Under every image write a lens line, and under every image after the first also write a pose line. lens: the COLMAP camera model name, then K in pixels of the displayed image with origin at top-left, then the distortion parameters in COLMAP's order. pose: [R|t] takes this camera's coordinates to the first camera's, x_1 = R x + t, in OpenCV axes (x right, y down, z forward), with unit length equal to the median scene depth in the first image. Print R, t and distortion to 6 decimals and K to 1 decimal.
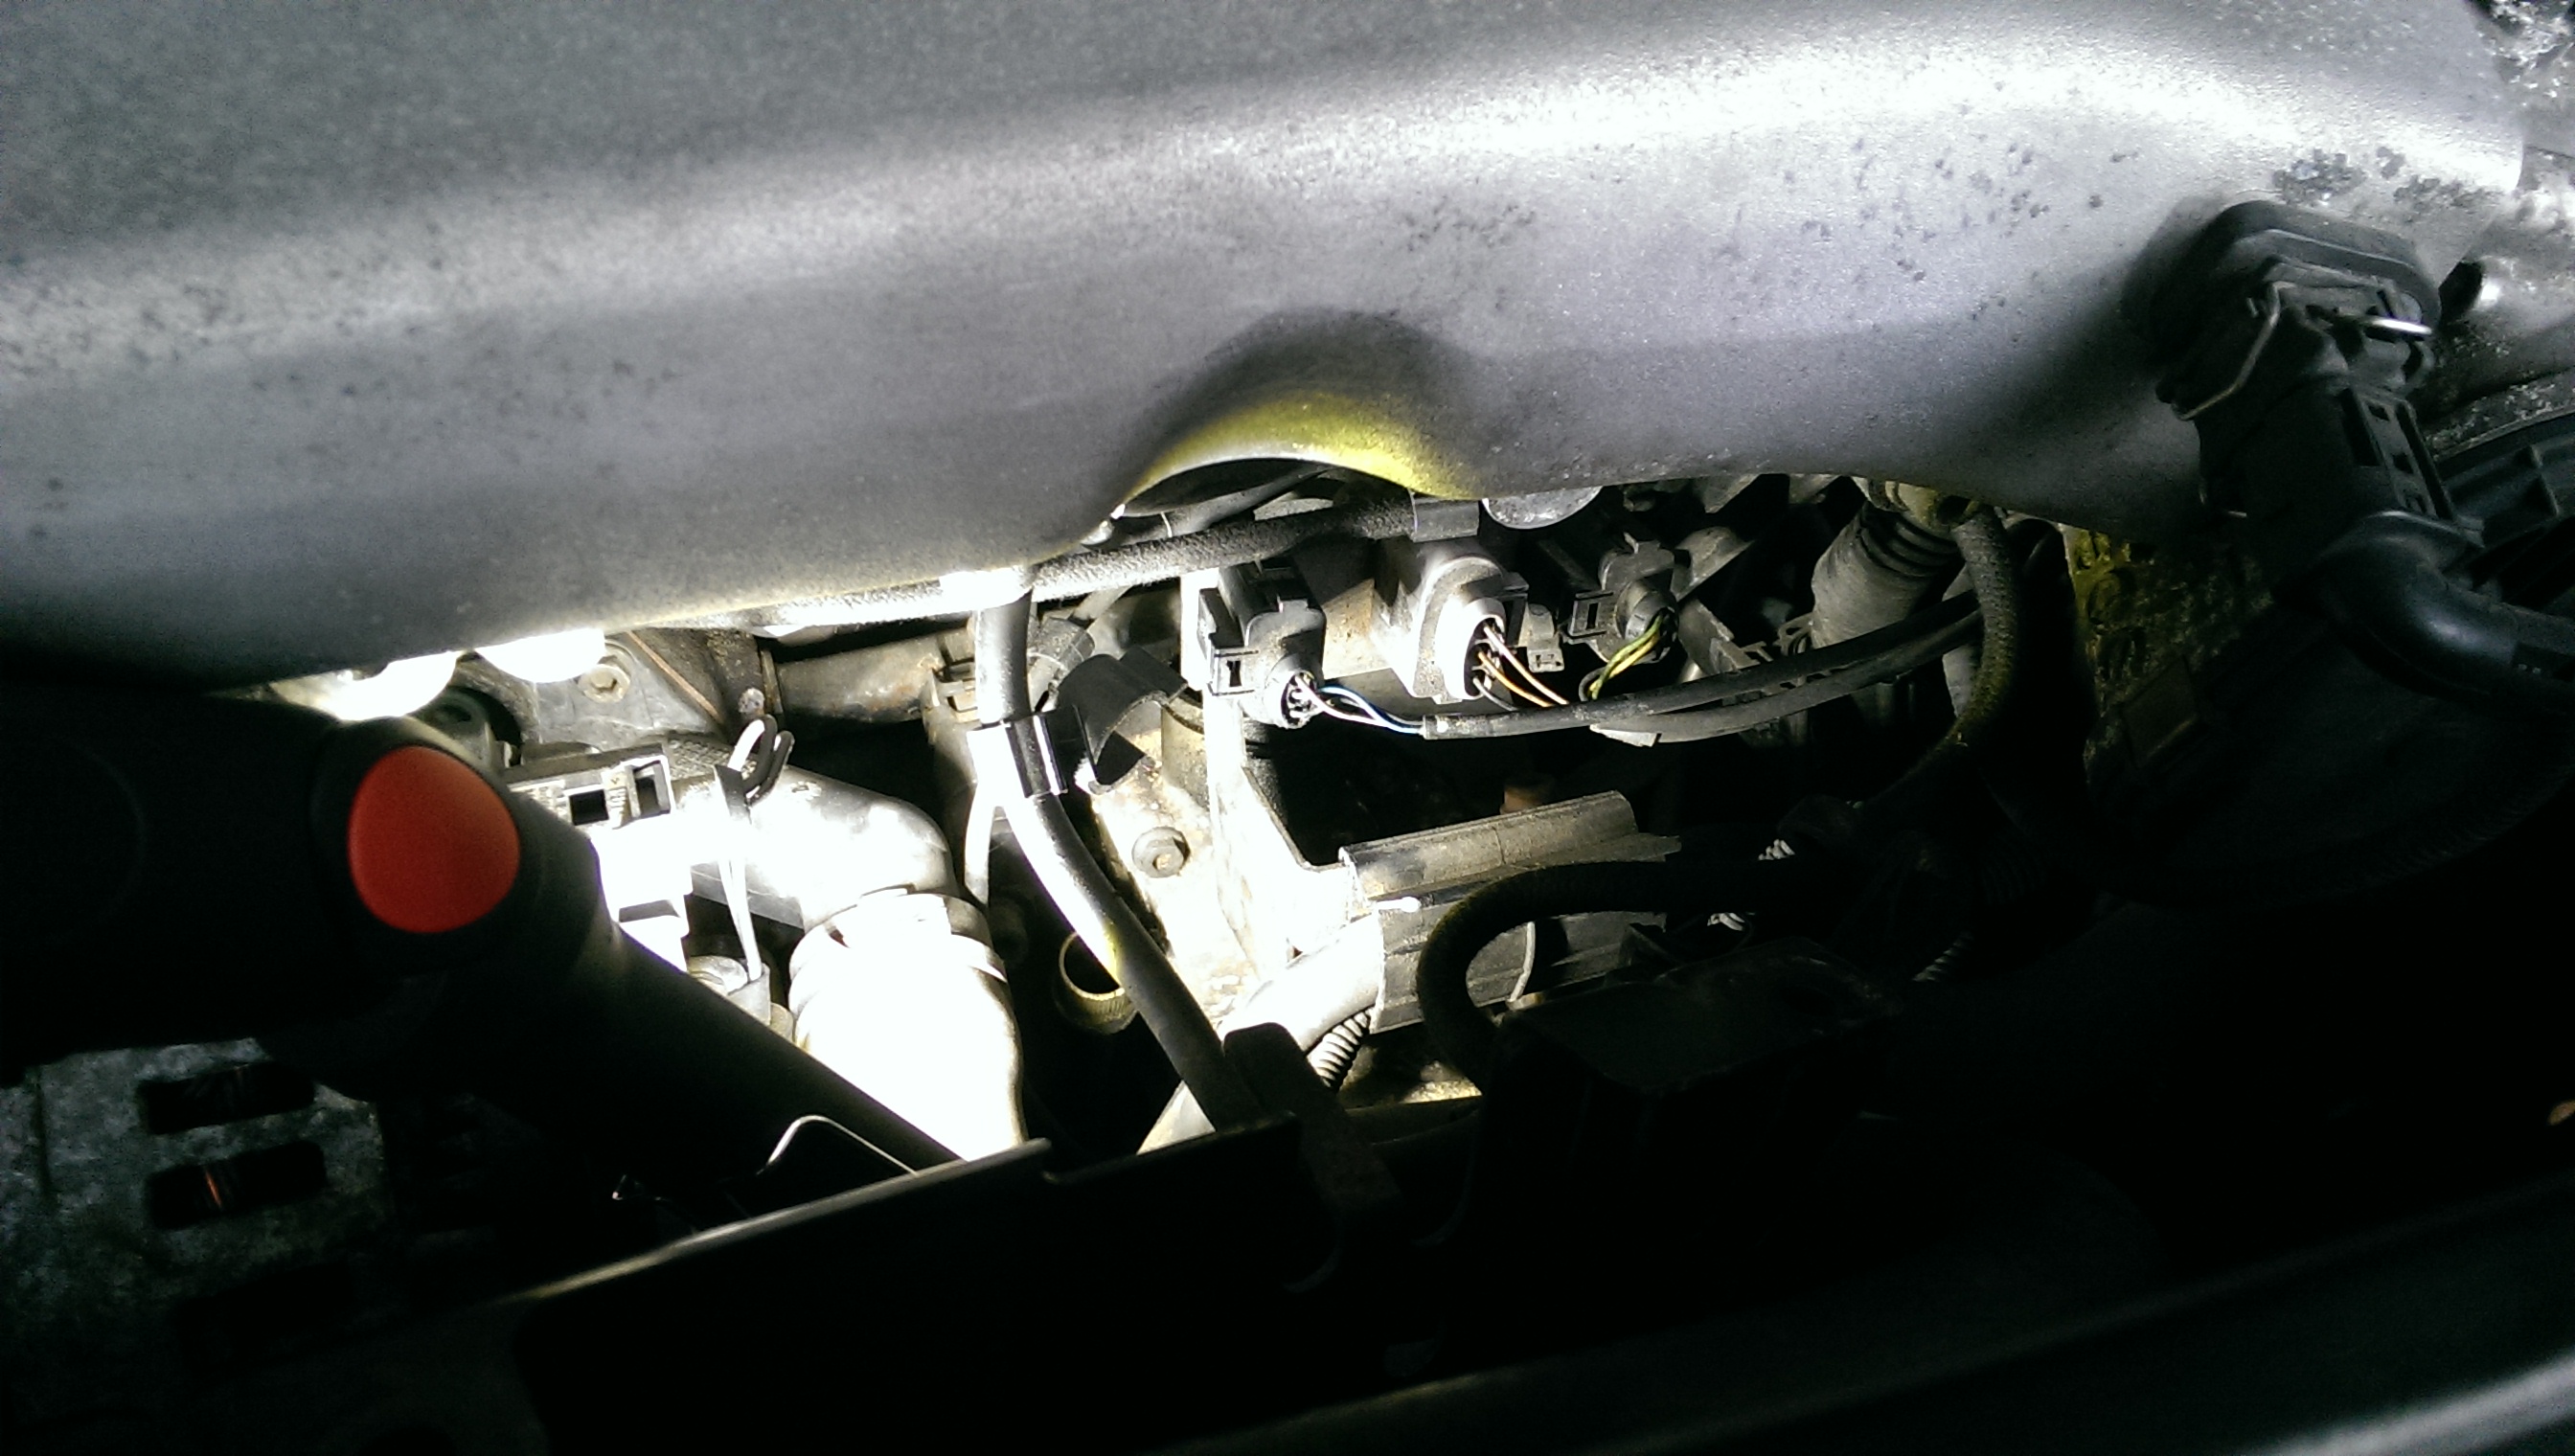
lens RADIAL K [[2007.1, 0, 1287.5], [0, 2007.1, 728.0], [0, 0, 1]] dist [0.059434, 0.000185]
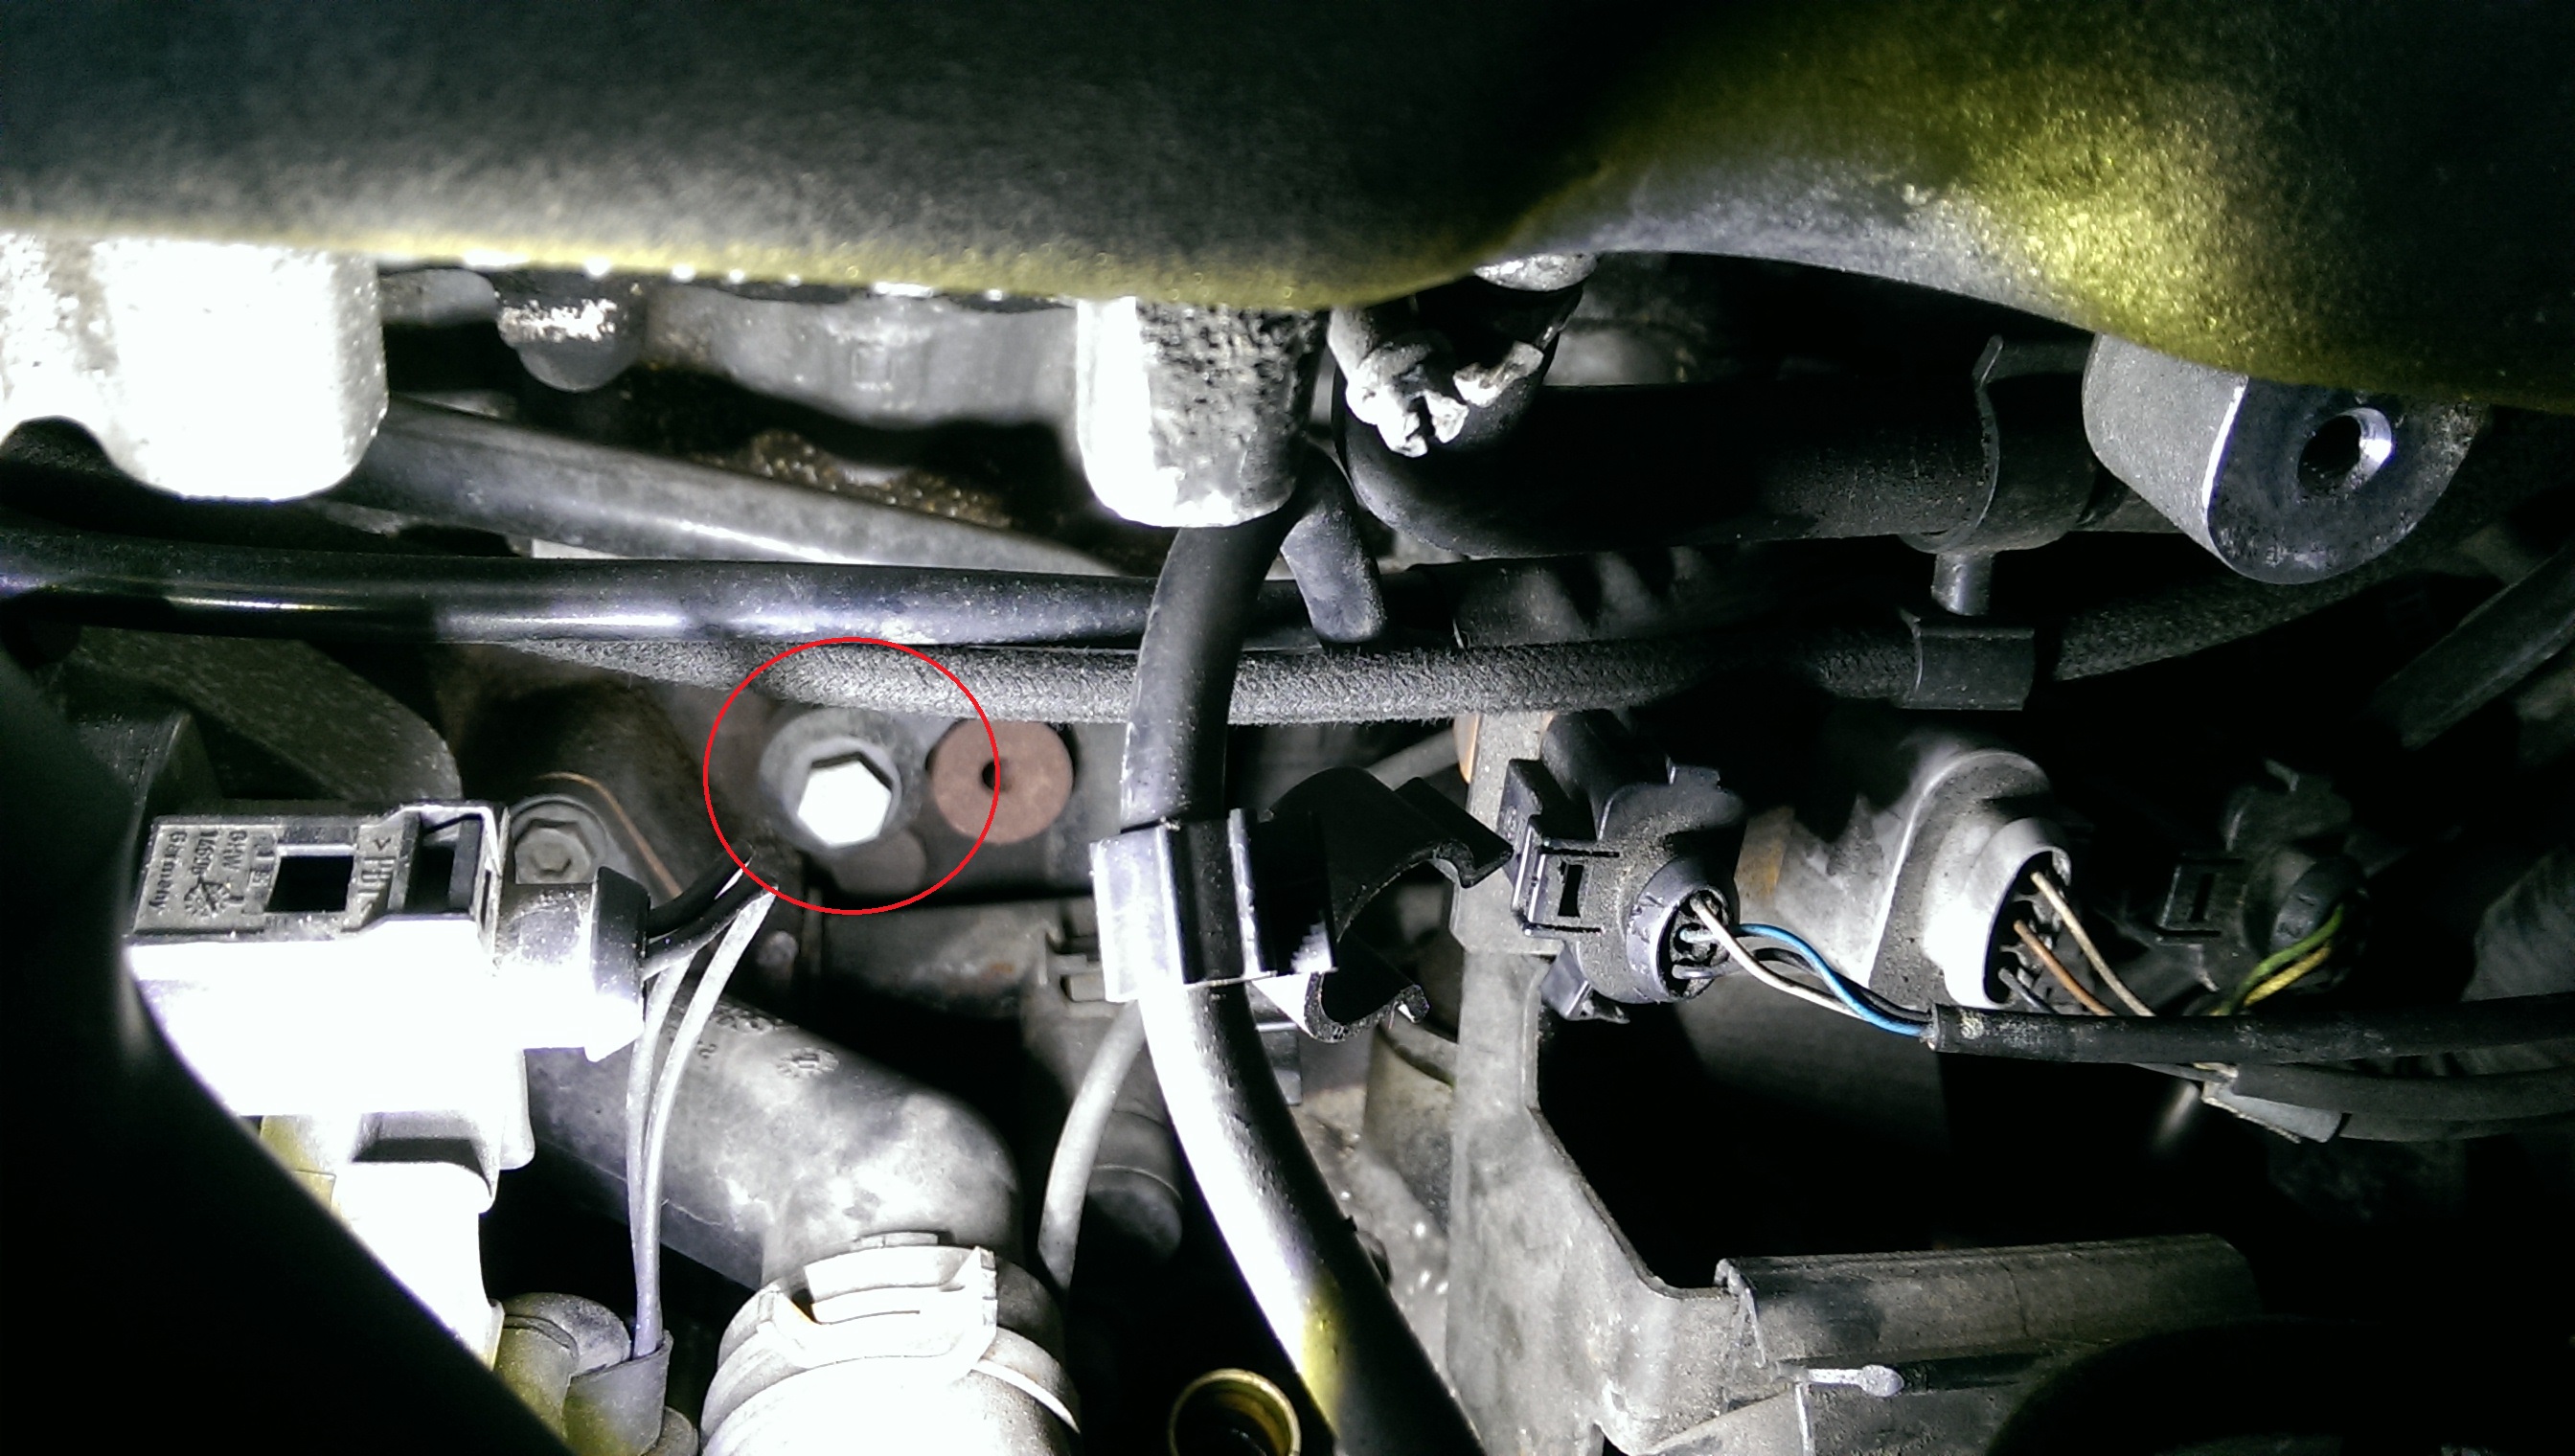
lens RADIAL K [[2090.8, 0, 1259.0], [0, 2090.8, 603.3], [0, 0, 1]] dist [0.142681, -0.355005]
pose [[0.988086, 0.109643, -0.108001, -0.054905], [-0.135939, 0.950784, -0.278443, 0.067582], [0.072156, 0.289807, 0.954361, 0.393904]]
